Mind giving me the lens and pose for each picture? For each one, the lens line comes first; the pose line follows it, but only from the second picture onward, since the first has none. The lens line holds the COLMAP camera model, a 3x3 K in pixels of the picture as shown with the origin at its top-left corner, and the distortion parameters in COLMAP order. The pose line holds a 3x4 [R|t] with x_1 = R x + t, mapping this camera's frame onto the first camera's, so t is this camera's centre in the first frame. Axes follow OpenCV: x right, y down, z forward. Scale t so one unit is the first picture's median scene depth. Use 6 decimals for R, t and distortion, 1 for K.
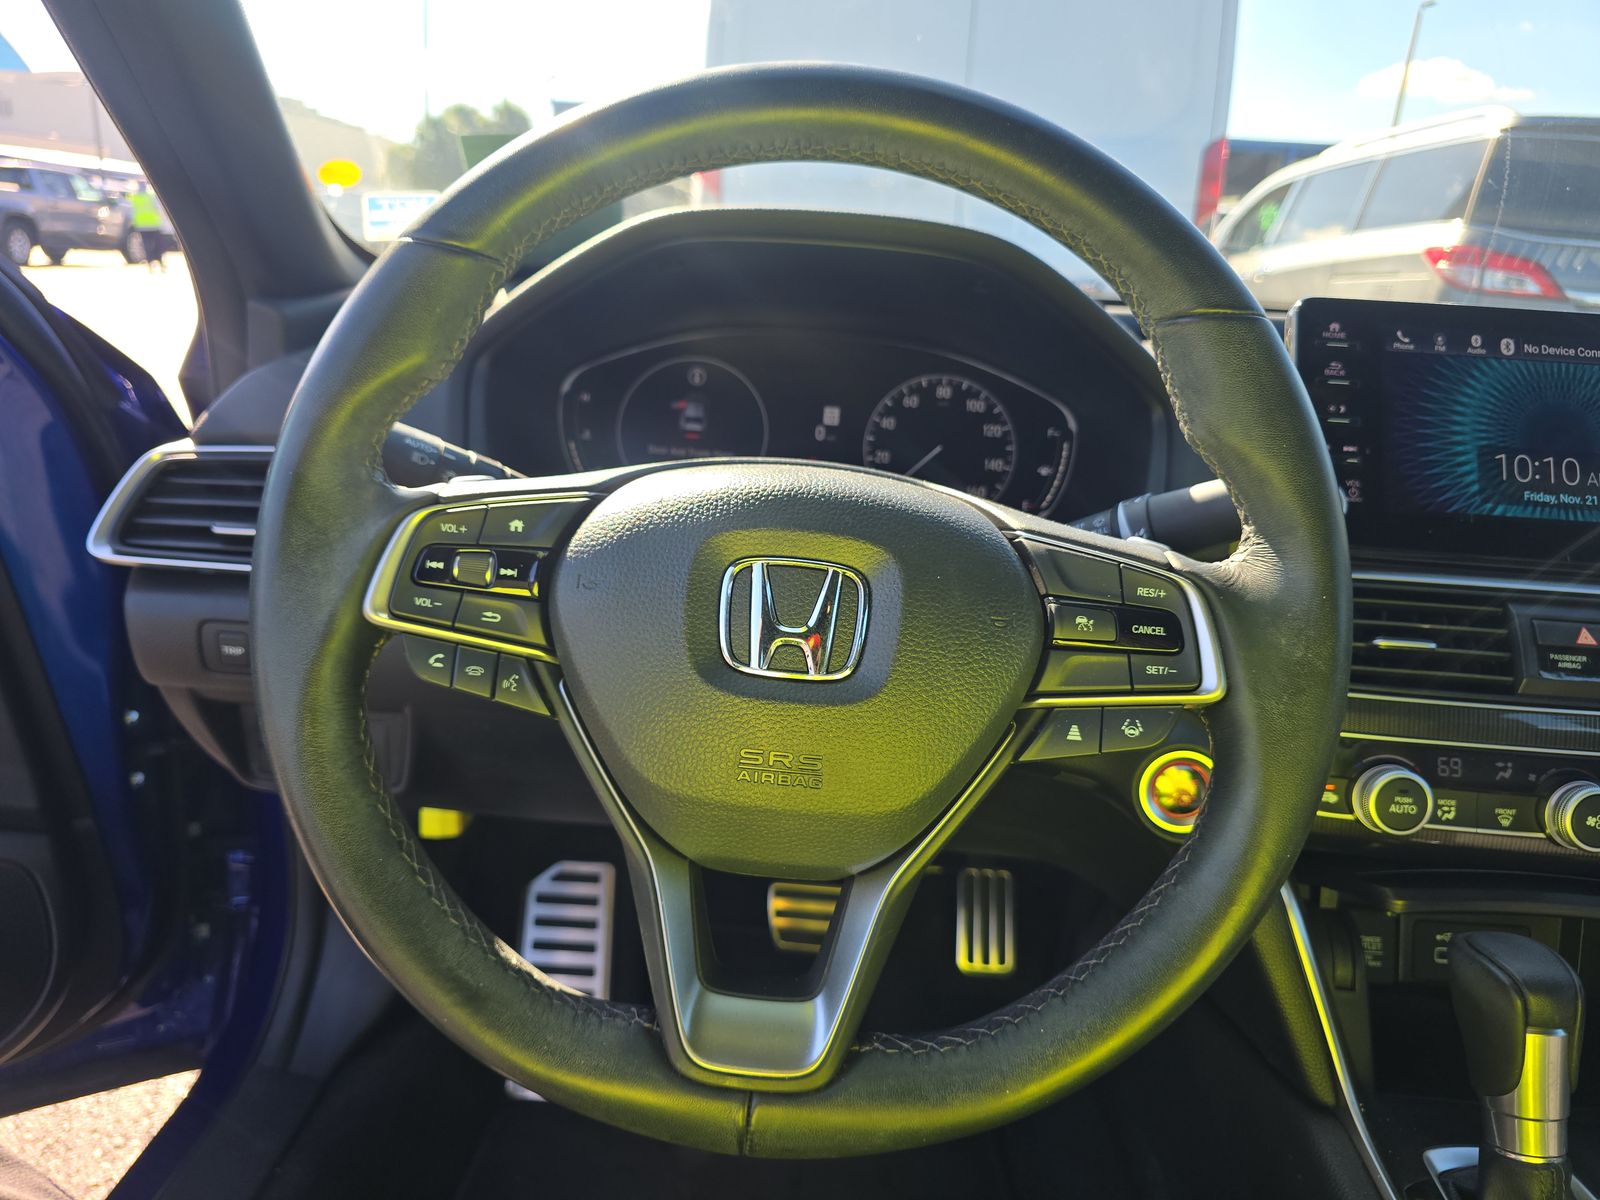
lens RADIAL K [[1121.8, 0, 793.0], [0, 1121.8, 602.7], [0, 0, 1]] dist [0.038994, -0.035425]
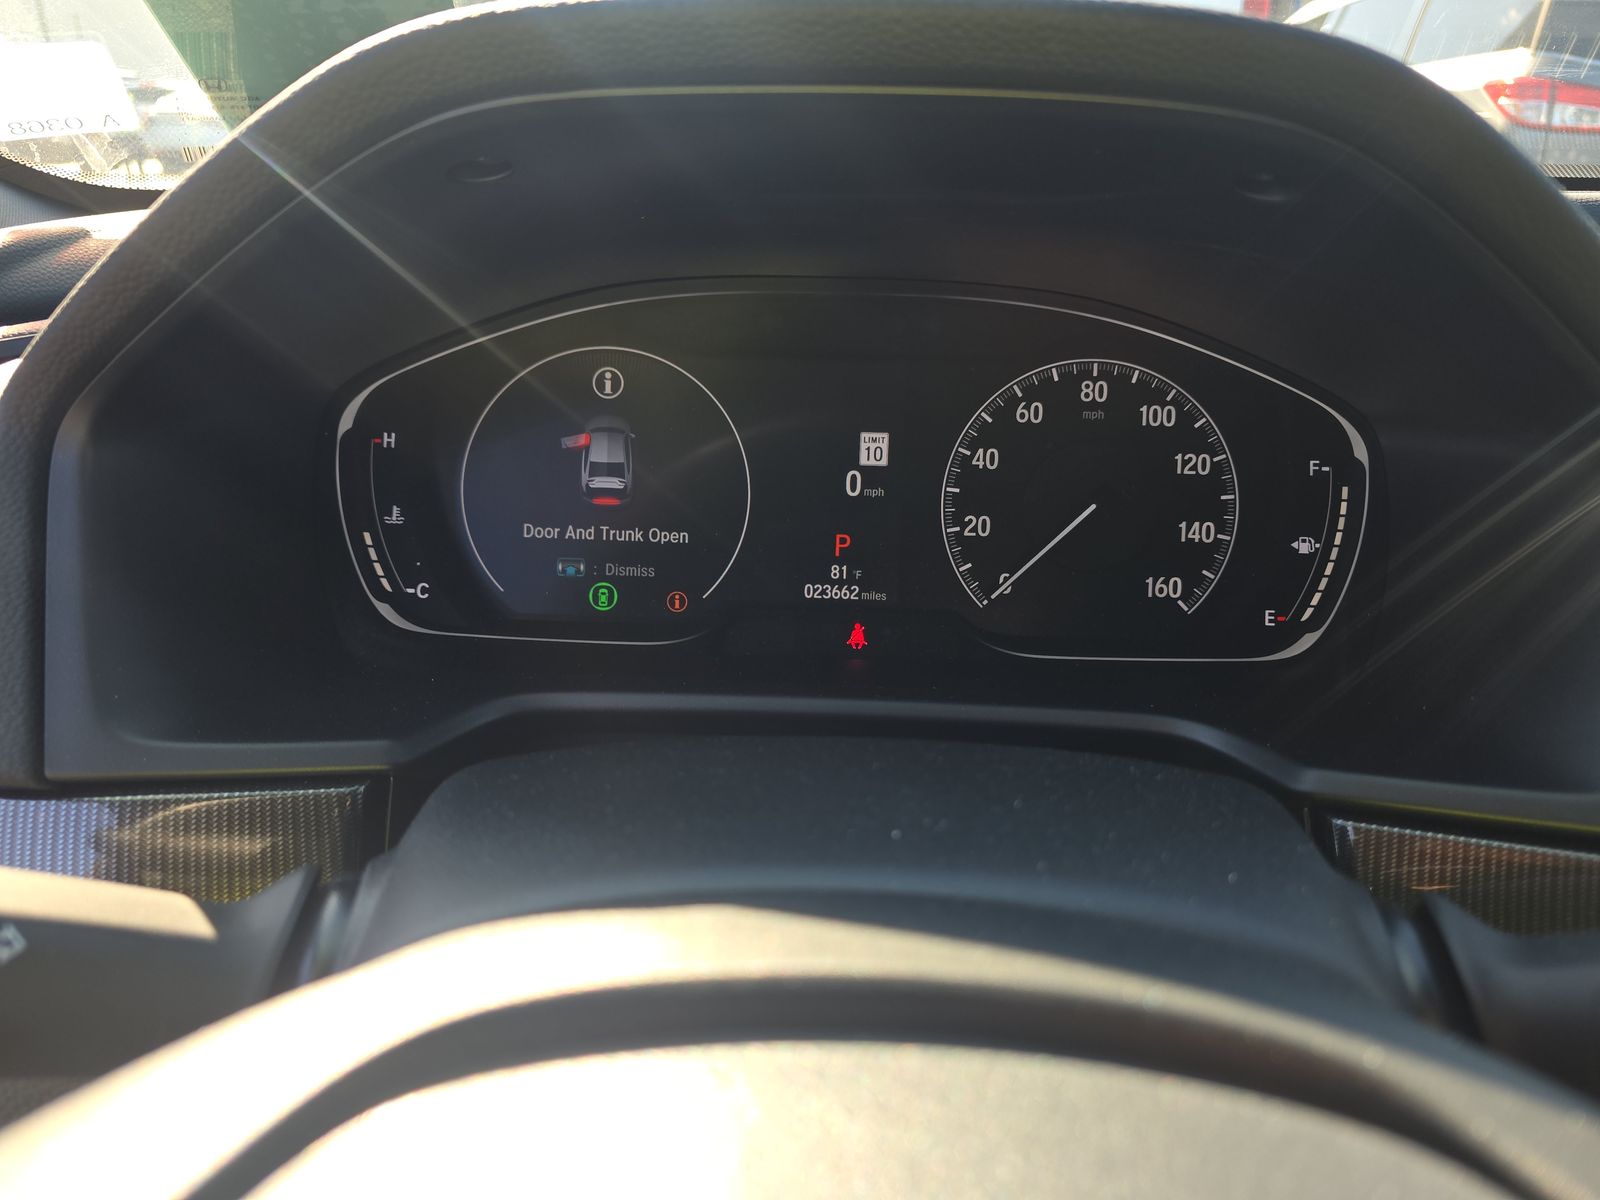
lens RADIAL K [[1121.8, 0, 804.2], [0, 1121.8, 600.1], [0, 0, 1]] dist [0.038994, -0.035425]
pose [[0.998856, -0.044293, -0.018044, 0.008427], [0.045850, 0.994163, 0.097662, -0.149413], [0.013613, -0.098378, 0.995056, 0.483191]]
